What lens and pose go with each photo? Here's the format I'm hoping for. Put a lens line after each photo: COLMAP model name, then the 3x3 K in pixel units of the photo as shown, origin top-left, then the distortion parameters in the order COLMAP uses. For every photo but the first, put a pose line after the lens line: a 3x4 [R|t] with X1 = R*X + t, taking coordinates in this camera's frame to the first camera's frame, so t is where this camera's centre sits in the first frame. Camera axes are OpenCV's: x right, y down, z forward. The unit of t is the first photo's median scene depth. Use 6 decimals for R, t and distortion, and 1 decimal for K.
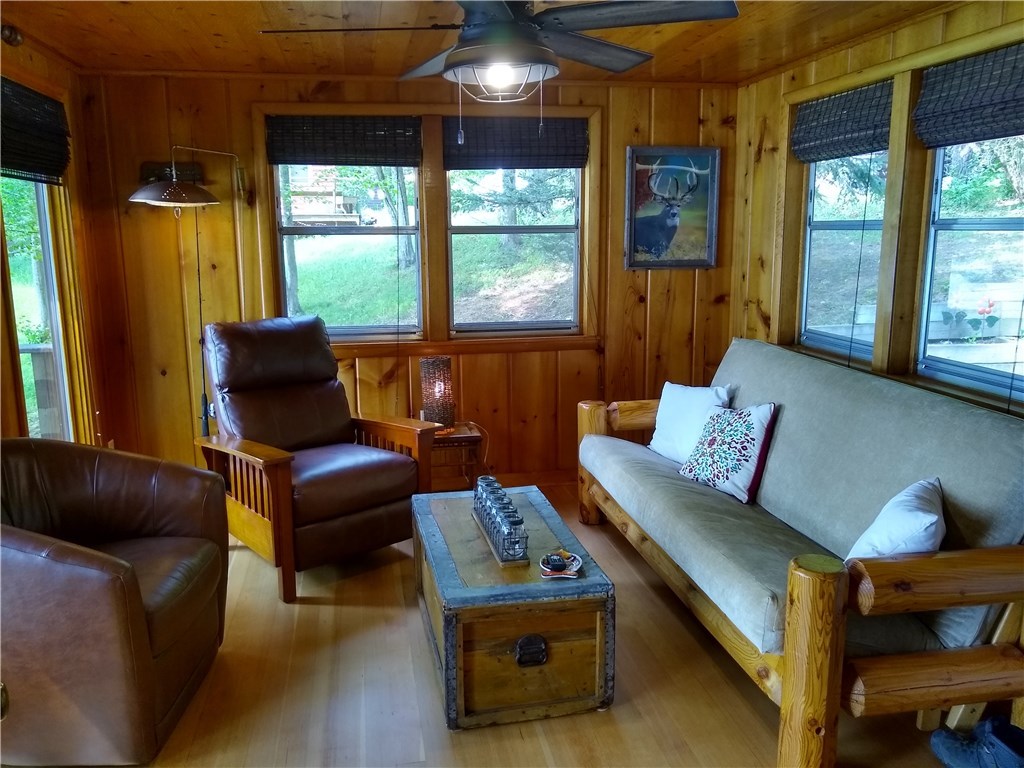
lens RADIAL K [[824.6, 0, 512.0], [0, 824.6, 384.0], [0, 0, 1]] dist [-0.010910, -0.002390]
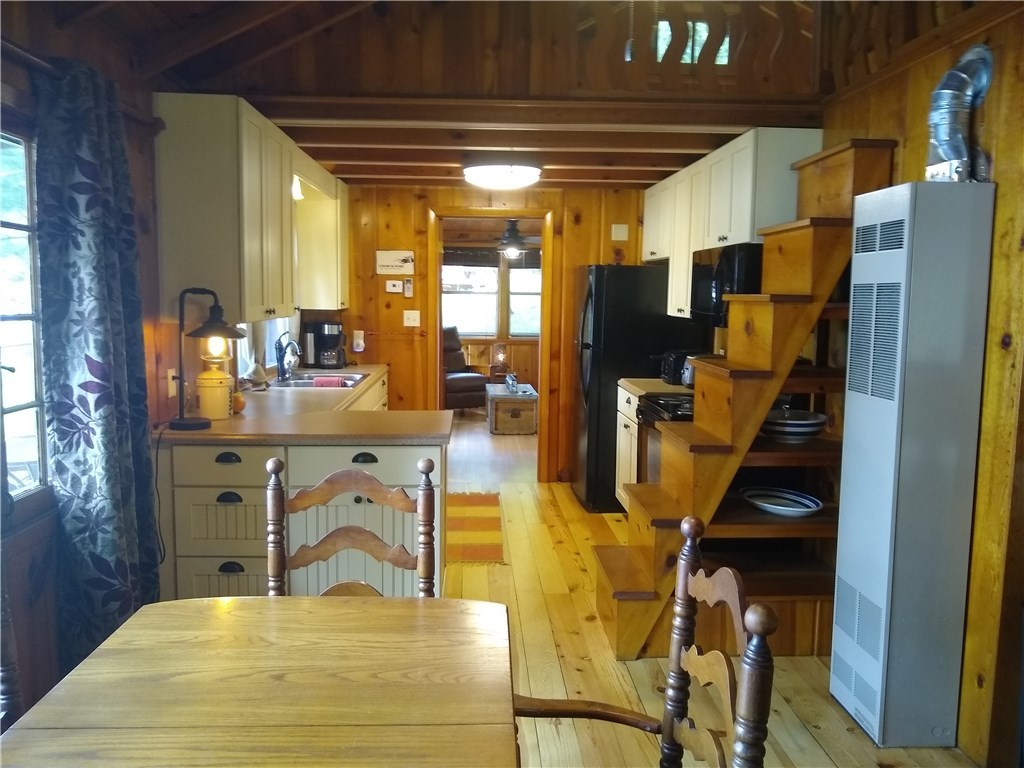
lens RADIAL K [[803.8, 0, 512.0], [0, 803.8, 384.0], [0, 0, 1]] dist [0.012654, -0.001054]
pose [[0.990574, 0.040888, -0.130732, 0.269546], [-0.051036, 0.995858, -0.075242, 0.275450], [0.127114, 0.081204, 0.988558, -1.411714]]
